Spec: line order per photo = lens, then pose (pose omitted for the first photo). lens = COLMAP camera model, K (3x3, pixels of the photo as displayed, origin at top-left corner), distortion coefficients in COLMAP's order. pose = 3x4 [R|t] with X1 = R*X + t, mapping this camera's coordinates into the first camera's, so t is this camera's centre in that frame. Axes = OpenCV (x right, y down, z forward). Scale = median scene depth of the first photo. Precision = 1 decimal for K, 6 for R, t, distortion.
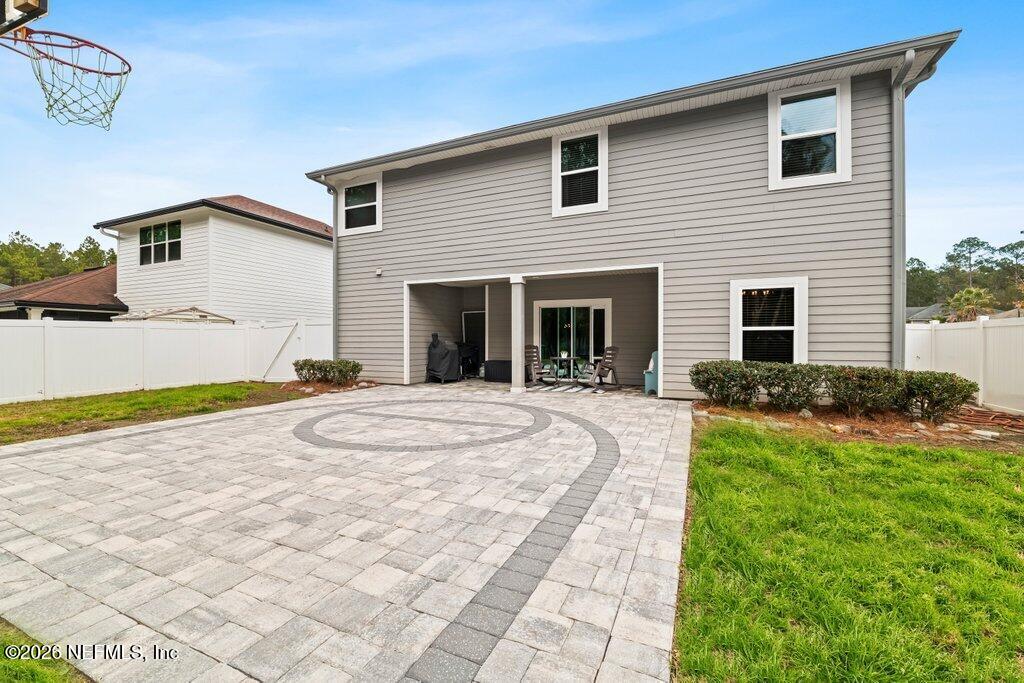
lens RADIAL K [[417.2, 0, 511.1], [0, 417.2, 343.1], [0, 0, 1]] dist [-0.000855, 0.000513]
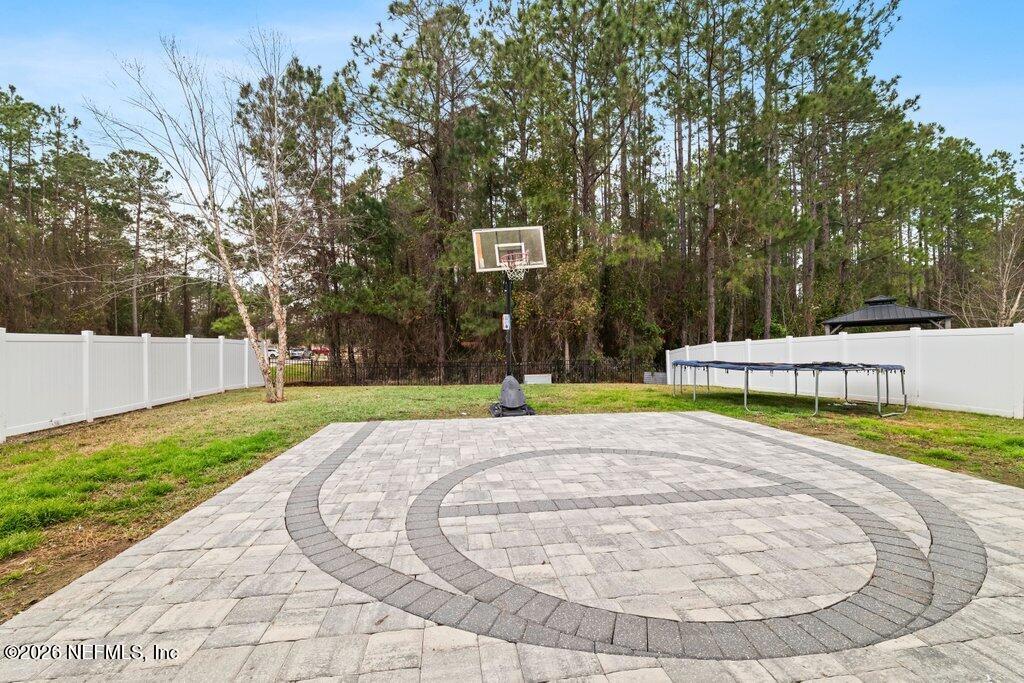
lens RADIAL K [[417.2, 0, 512.0], [0, 417.2, 343.1], [0, 0, 1]] dist [-0.000855, 0.000513]
pose [[-0.842351, 0.006843, -0.538886, 0.348564], [0.008071, 0.999967, 0.000082, -0.046433], [0.538869, -0.004280, -0.842379, 2.026780]]
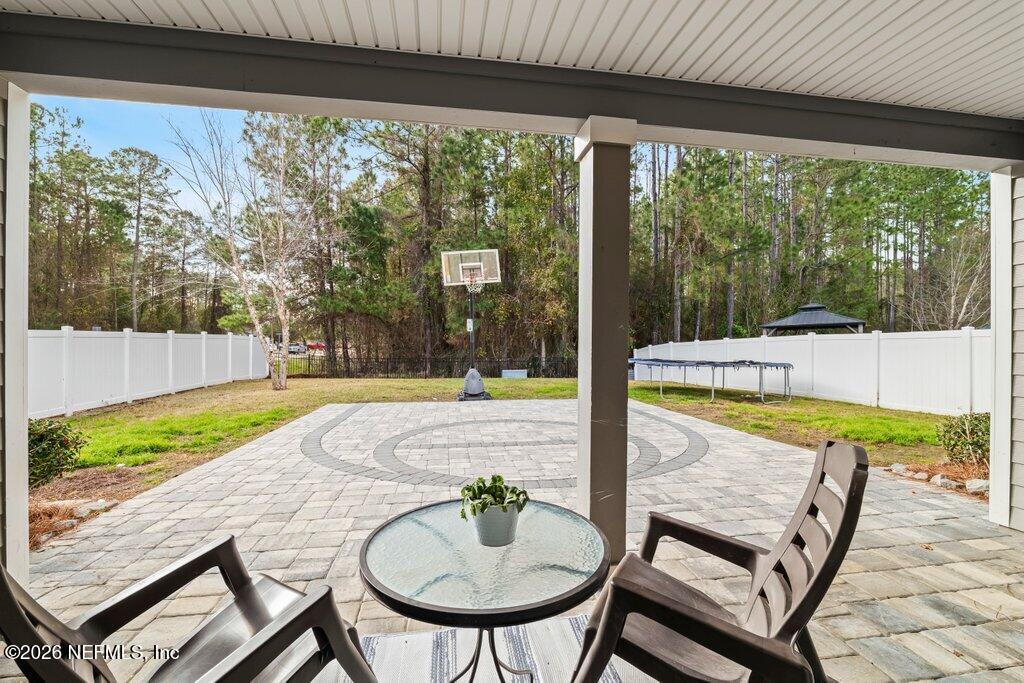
lens RADIAL K [[417.2, 0, 511.0], [0, 417.2, 341.1], [0, 0, 1]] dist [-0.000855, 0.000513]
pose [[-0.837930, -0.000354, -0.545778, 0.442267], [-0.001937, 0.999995, 0.002324, -0.059621], [0.545774, 0.003004, -0.837927, 2.542334]]
